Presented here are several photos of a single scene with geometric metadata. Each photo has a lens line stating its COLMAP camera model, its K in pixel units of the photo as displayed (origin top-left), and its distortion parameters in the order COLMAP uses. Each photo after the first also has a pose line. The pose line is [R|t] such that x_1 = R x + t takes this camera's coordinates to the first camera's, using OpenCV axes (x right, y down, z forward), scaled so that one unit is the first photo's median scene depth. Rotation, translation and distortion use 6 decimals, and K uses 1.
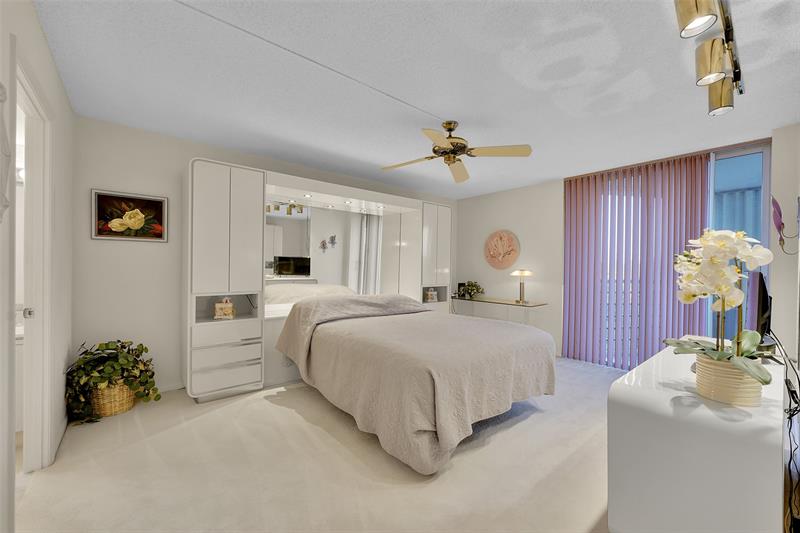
lens RADIAL K [[320.3, 0, 399.0], [0, 320.3, 264.9], [0, 0, 1]] dist [-0.003110, -0.000285]
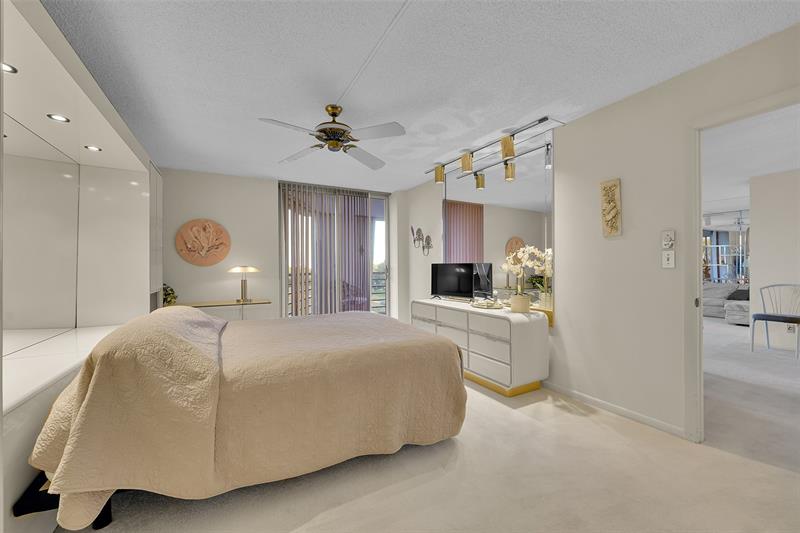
lens RADIAL K [[320.3, 0, 395.6], [0, 320.3, 267.5], [0, 0, 1]] dist [-0.003110, -0.000285]
pose [[0.196397, -0.012787, 0.980441, -0.433371], [0.000001, 0.999915, 0.013041, 0.007179], [-0.980524, -0.002561, 0.196381, 0.382177]]
